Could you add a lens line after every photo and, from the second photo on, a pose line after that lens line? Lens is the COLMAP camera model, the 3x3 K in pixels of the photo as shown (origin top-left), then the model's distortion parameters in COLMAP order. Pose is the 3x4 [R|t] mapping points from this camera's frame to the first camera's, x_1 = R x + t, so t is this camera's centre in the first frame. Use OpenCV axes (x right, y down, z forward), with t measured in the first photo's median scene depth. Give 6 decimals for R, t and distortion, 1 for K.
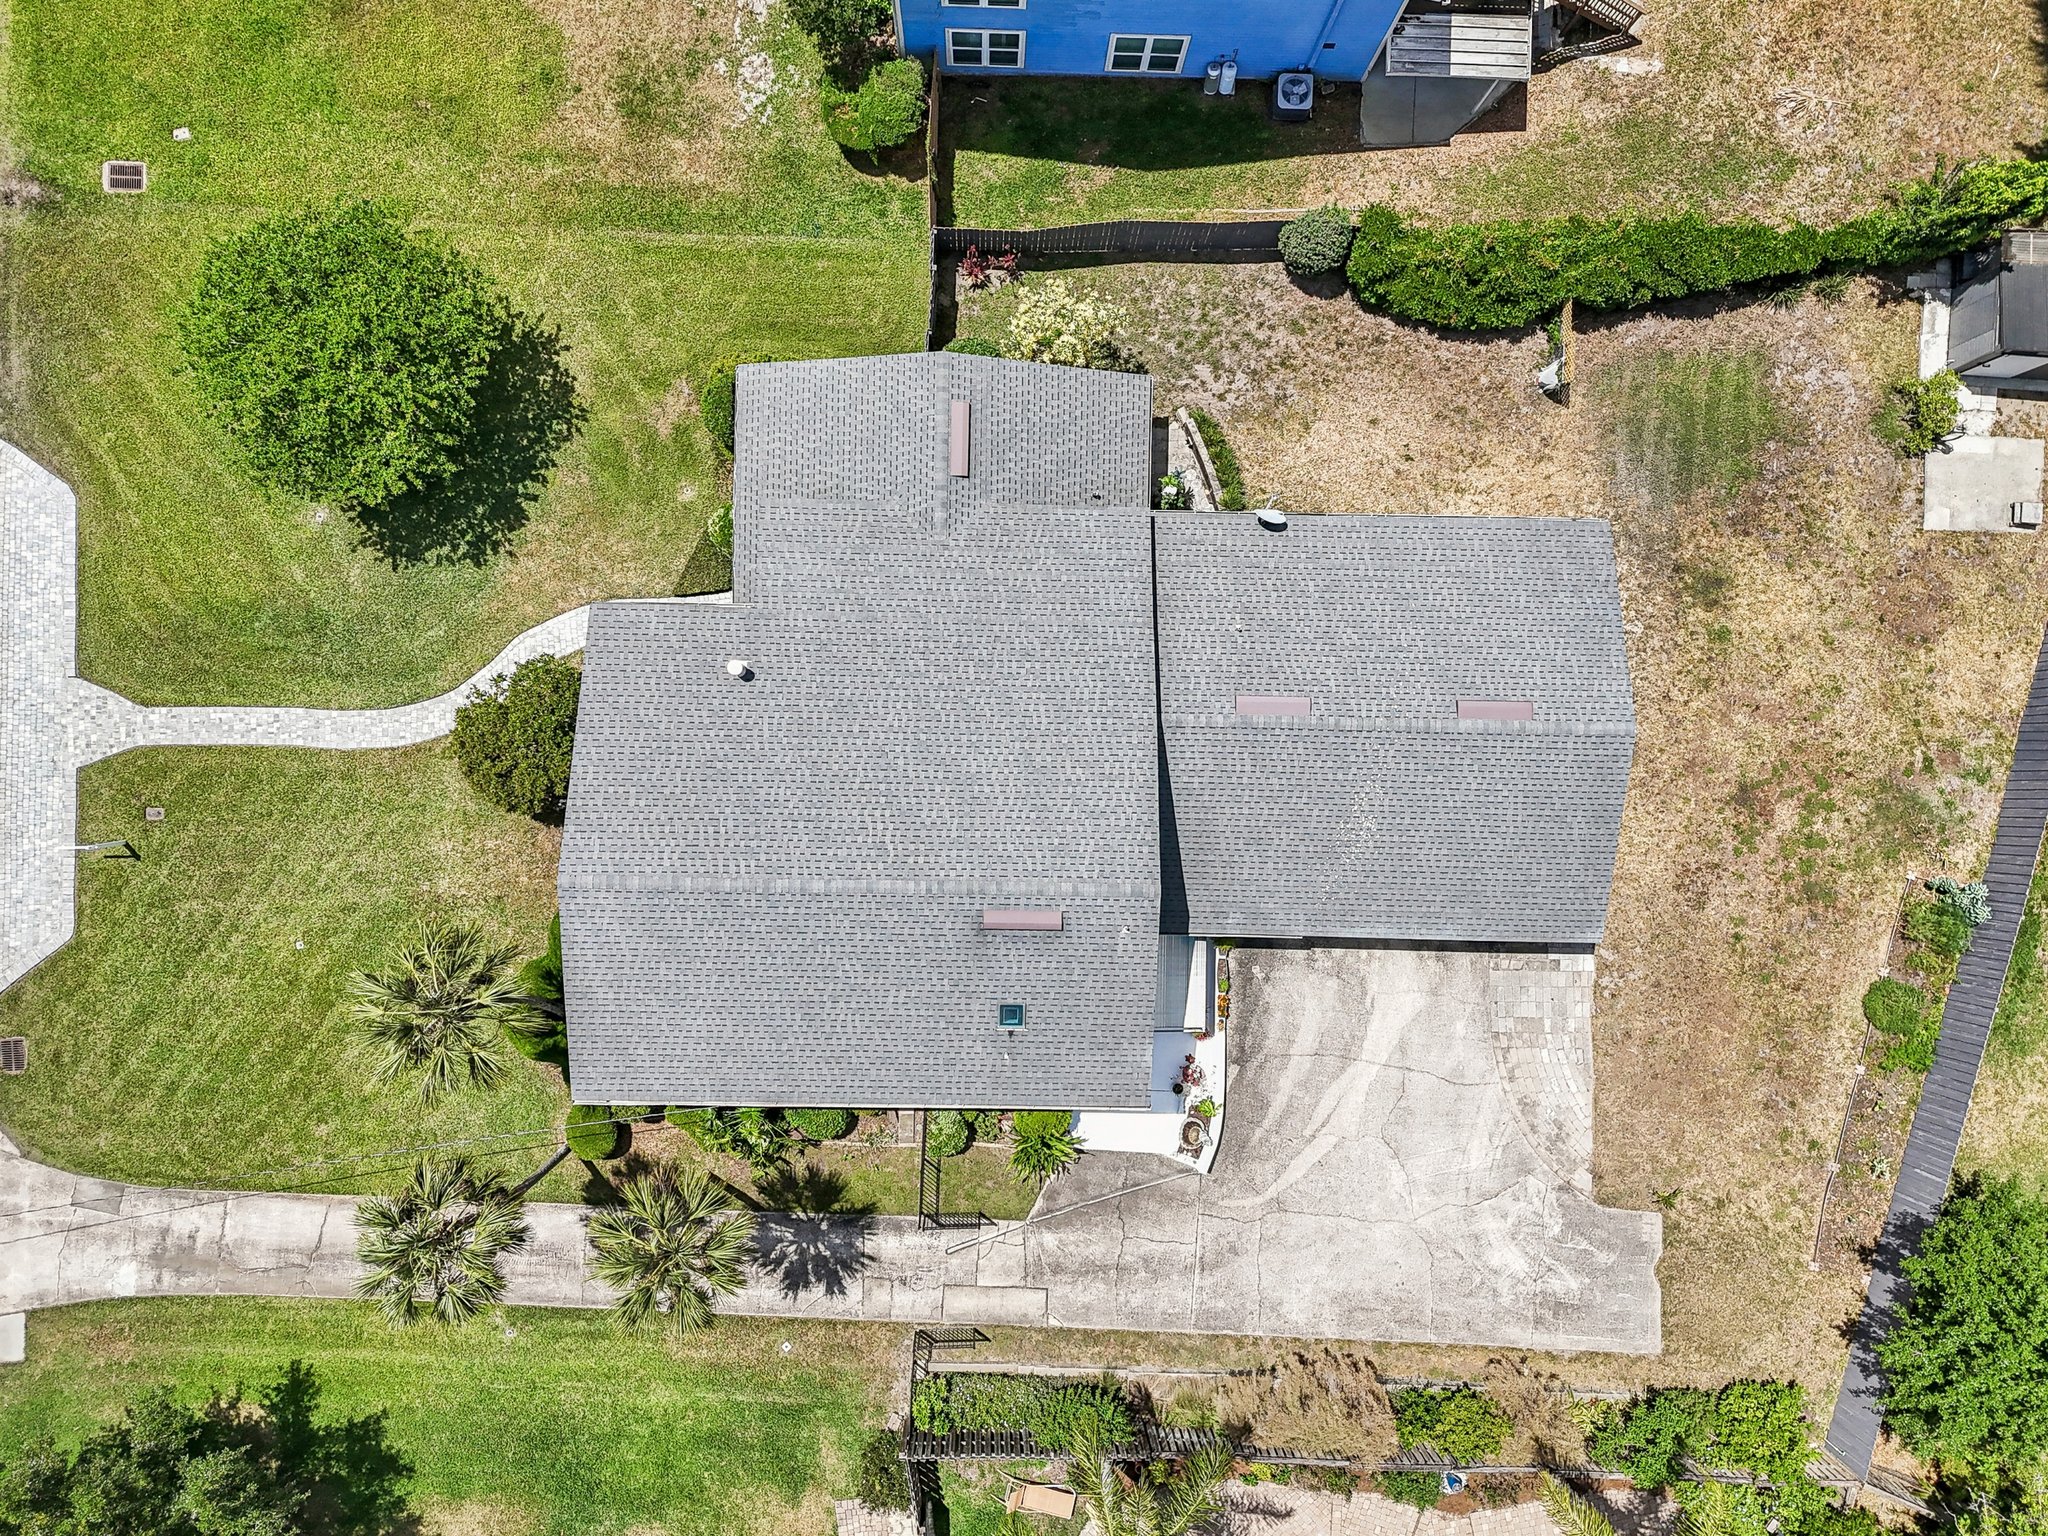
lens RADIAL K [[1521.3, 0, 1021.4], [0, 1521.3, 771.5], [0, 0, 1]] dist [0.056163, -0.026028]
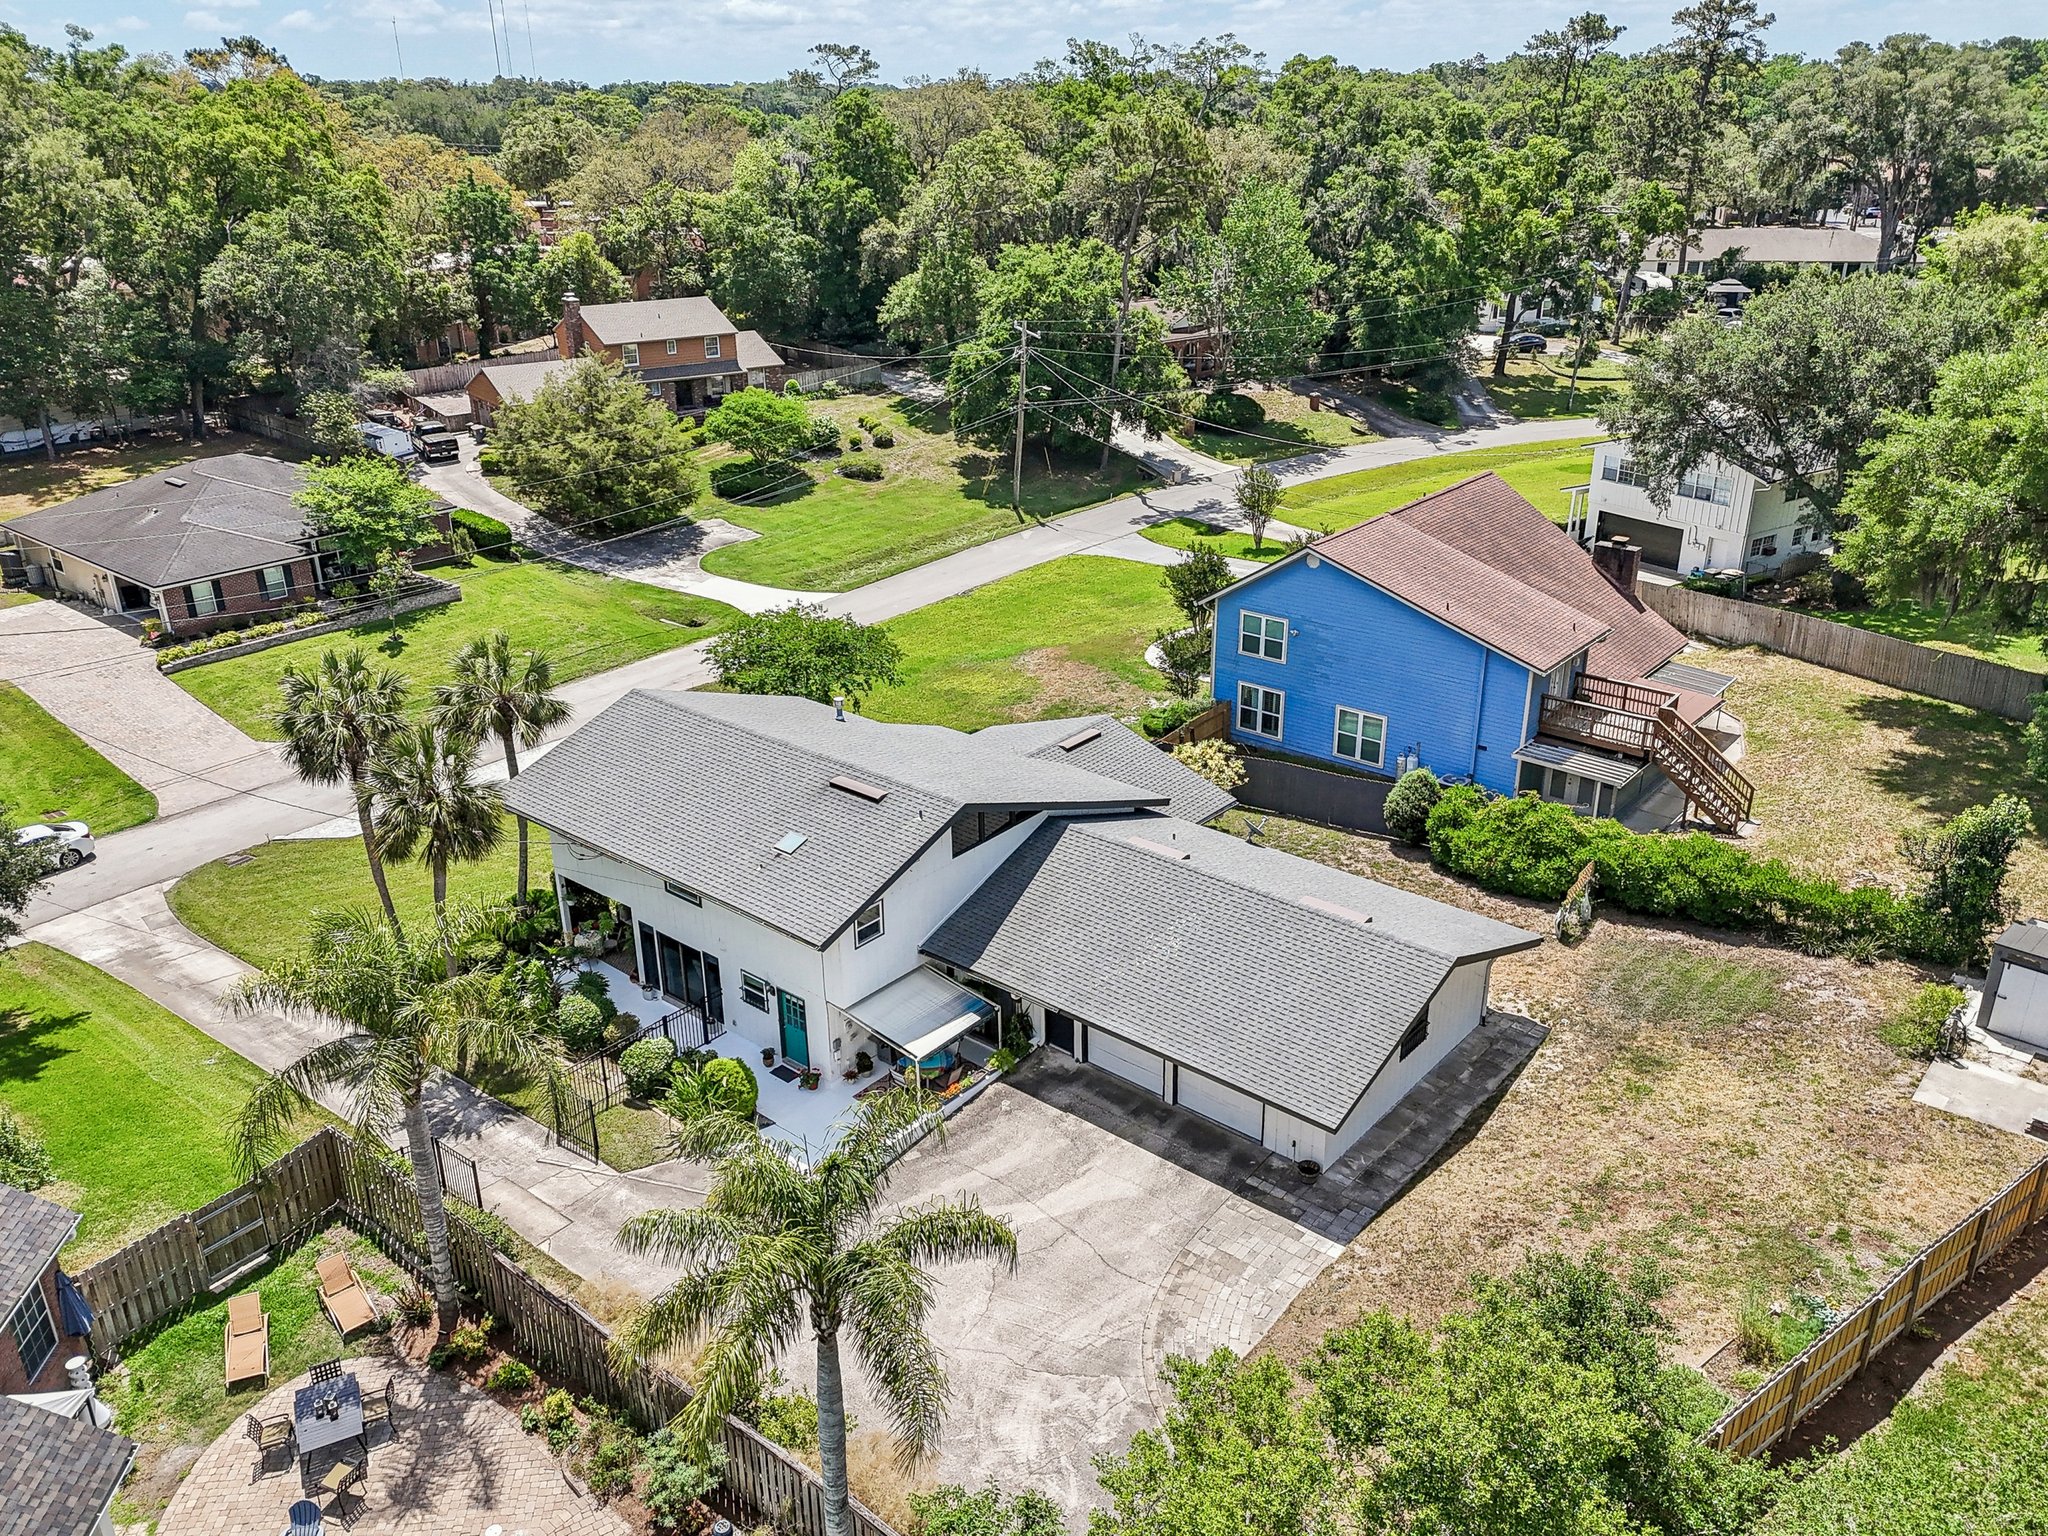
lens RADIAL K [[1521.3, 0, 1026.1], [0, 1521.3, 763.5], [0, 0, 1]] dist [0.056163, -0.026028]
pose [[0.779513, 0.222197, -0.585651, 0.653106], [-0.625106, 0.335670, -0.704675, 0.697187], [0.040009, 0.915398, 0.400556, 0.449029]]
